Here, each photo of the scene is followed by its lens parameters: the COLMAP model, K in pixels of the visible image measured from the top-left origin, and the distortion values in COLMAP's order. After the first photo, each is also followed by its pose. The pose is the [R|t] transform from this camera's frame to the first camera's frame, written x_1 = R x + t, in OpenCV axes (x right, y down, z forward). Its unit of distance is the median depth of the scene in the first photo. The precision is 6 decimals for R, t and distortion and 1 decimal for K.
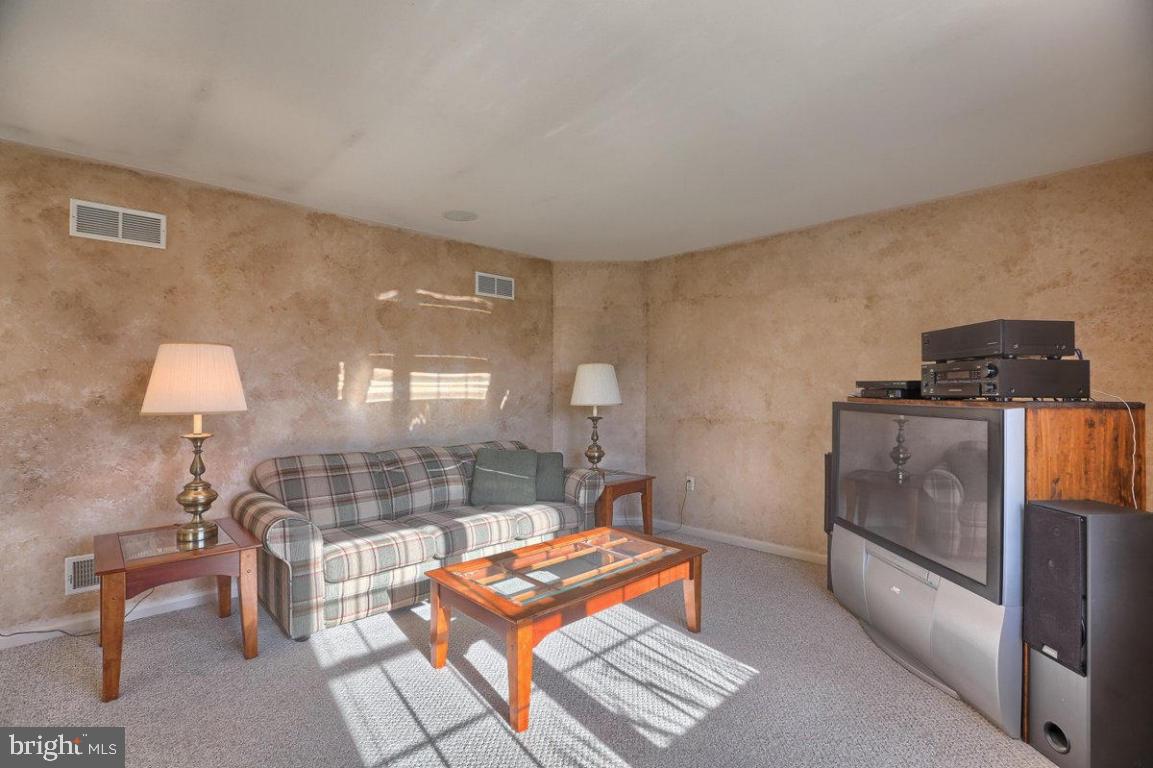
lens RADIAL K [[523.7, 0, 578.8], [0, 523.7, 379.9], [0, 0, 1]] dist [-0.049164, 0.014715]
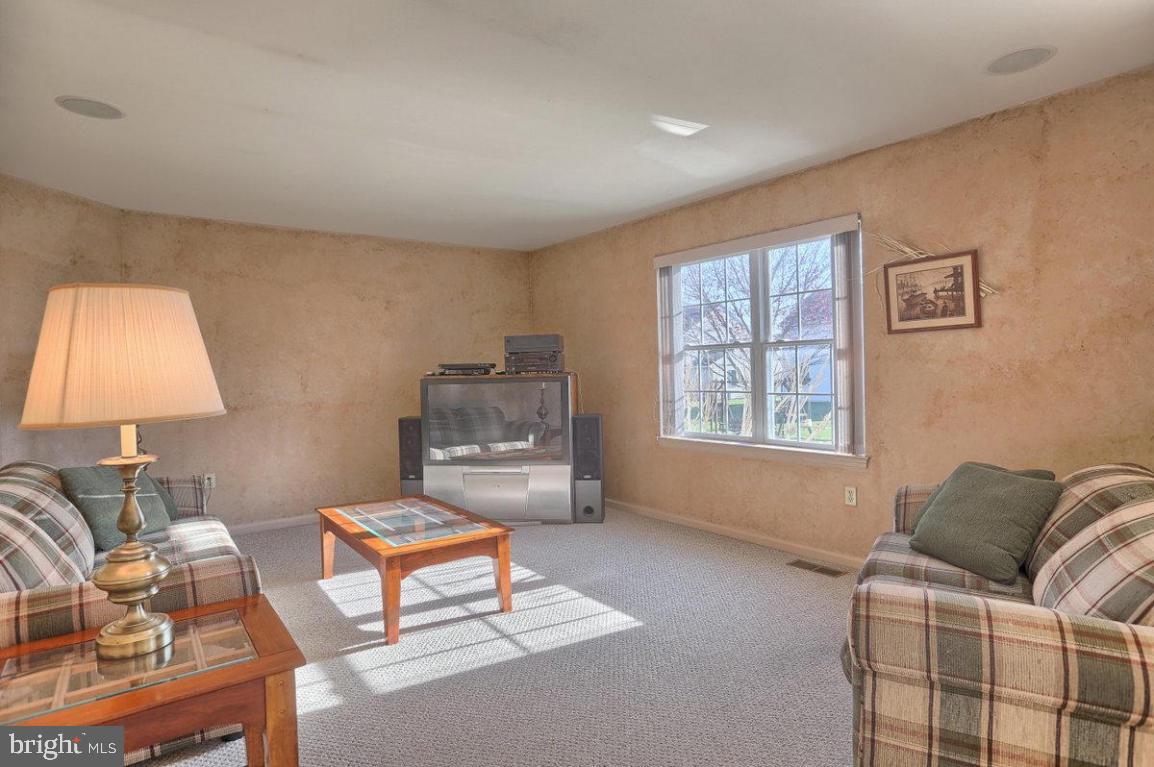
lens RADIAL K [[611.2, 0, 565.7], [0, 611.2, 377.0], [0, 0, 1]] dist [-0.002967, 0.000832]
pose [[0.158105, -0.019456, 0.987231, -0.852736], [0.004345, 0.999810, 0.019008, 0.004940], [-0.987413, 0.001284, 0.158159, 0.284404]]
